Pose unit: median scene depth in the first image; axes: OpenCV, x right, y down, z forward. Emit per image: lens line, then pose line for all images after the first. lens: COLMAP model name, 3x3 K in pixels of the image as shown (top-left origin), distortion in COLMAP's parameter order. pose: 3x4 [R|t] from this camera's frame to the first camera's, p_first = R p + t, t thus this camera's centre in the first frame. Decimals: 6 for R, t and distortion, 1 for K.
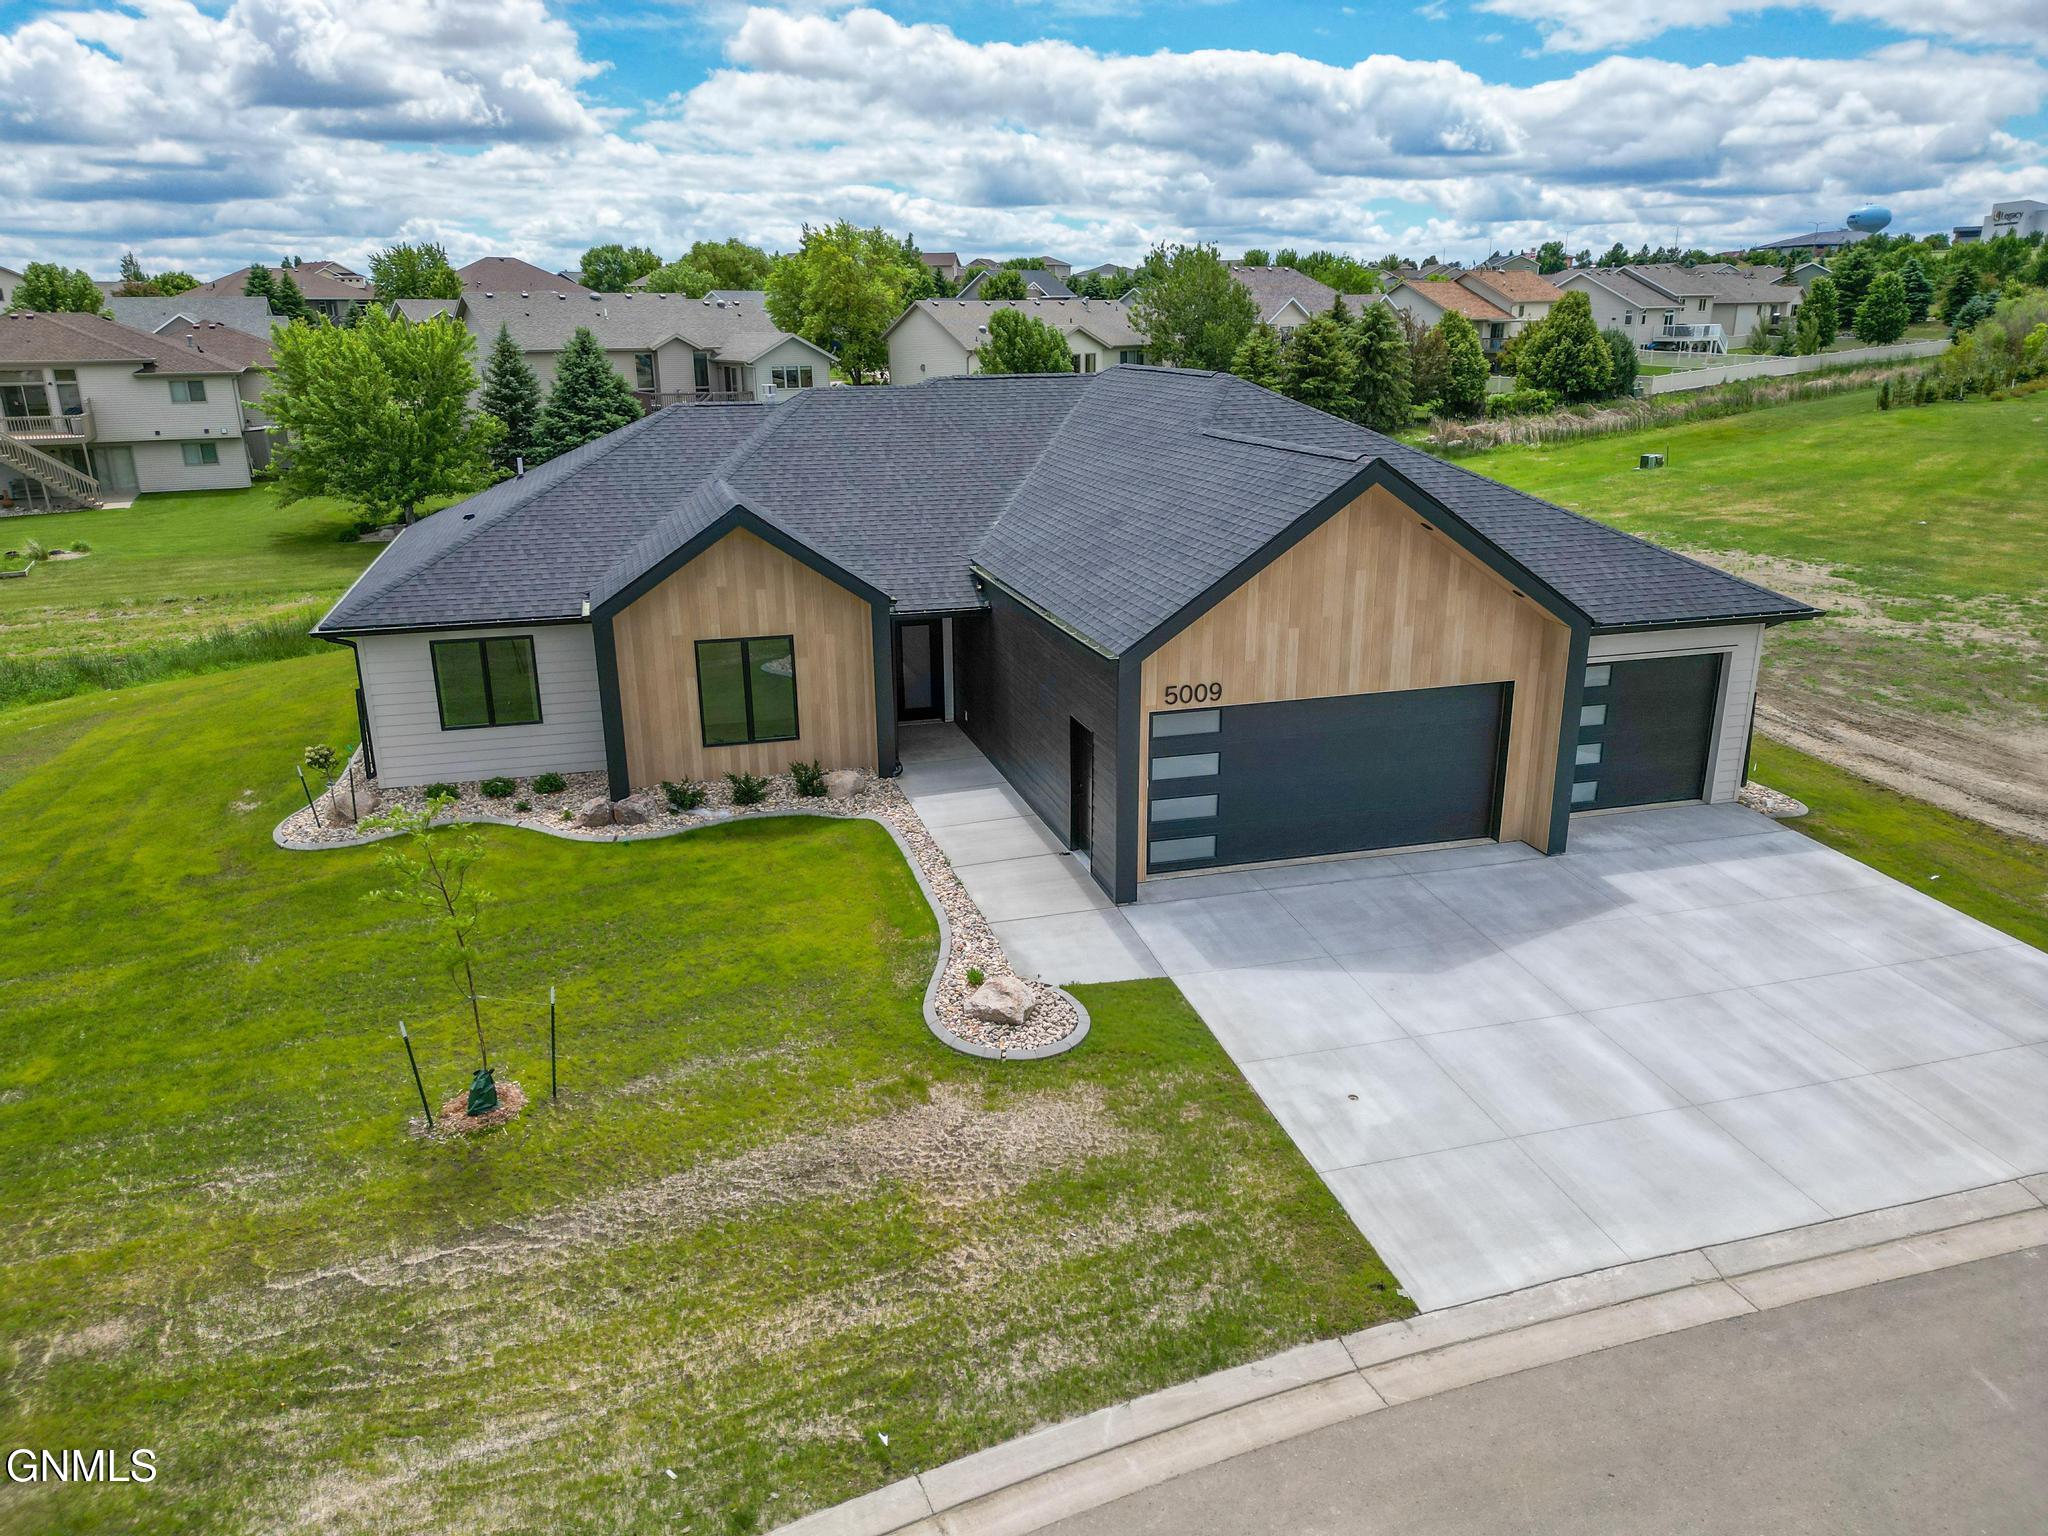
lens RADIAL K [[1411.9, 0, 1024.0], [0, 1411.9, 768.0], [0, 0, 1]] dist [0.092395, -0.088074]
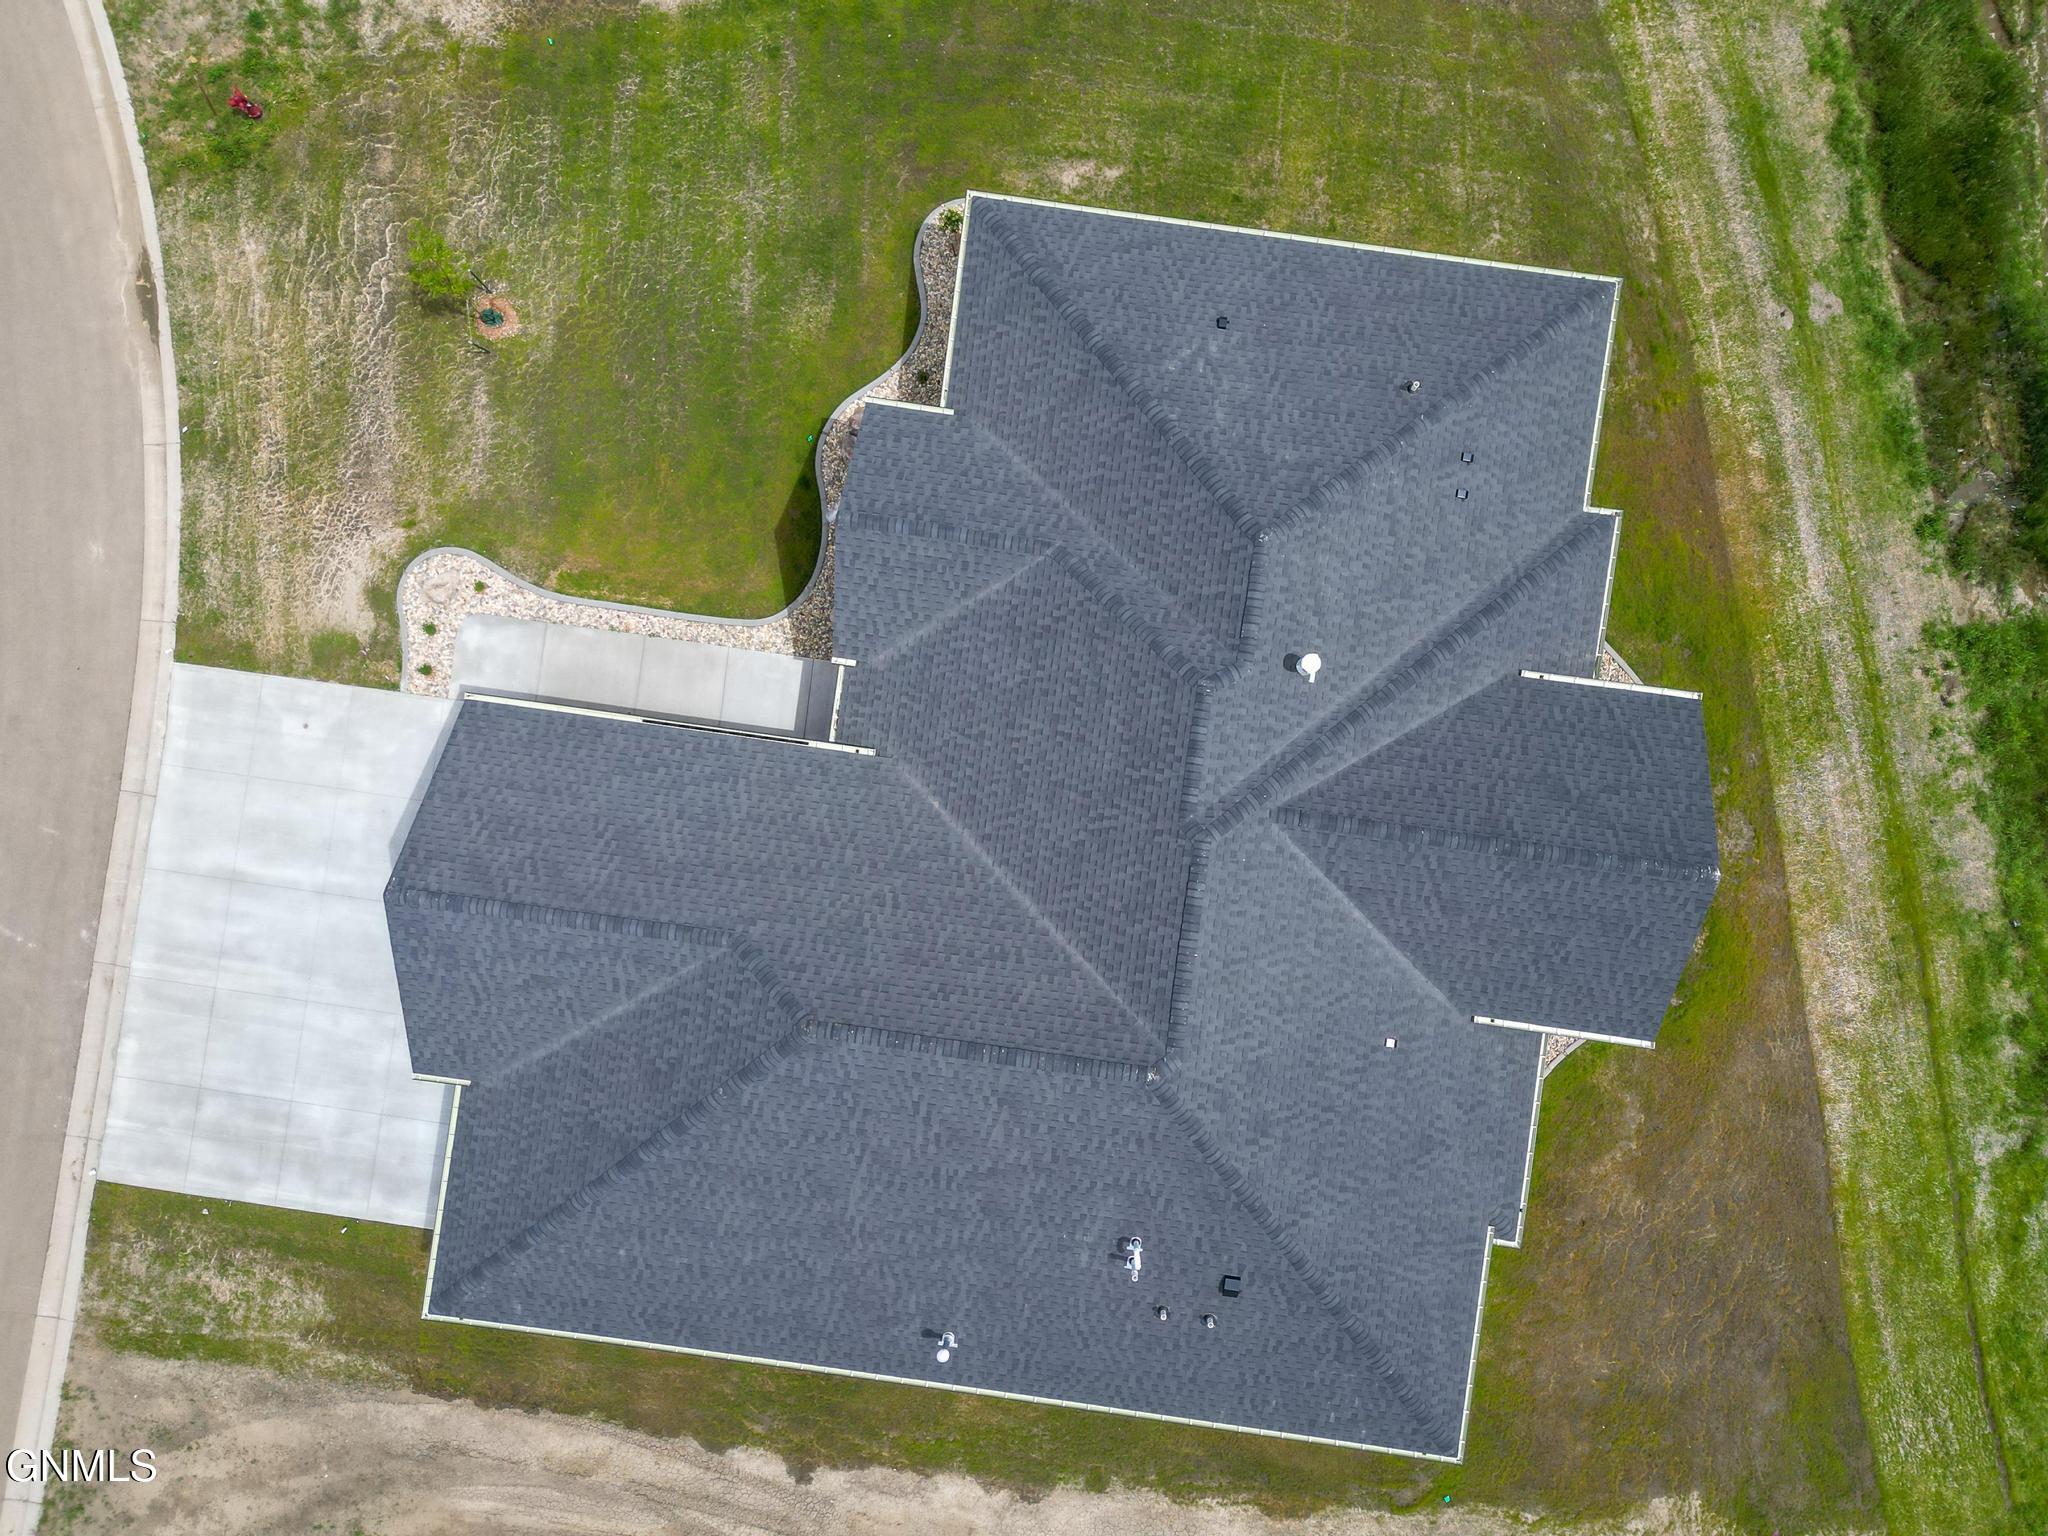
lens RADIAL K [[1419.3, 0, 1021.6], [0, 1419.3, 769.3], [0, 0, 1]] dist [0.068218, -0.052591]
pose [[-0.402561, 0.915222, 0.017699, -0.118587], [-0.276749, -0.140112, 0.950673, -1.587732], [0.872556, 0.377806, 0.309690, 1.052242]]
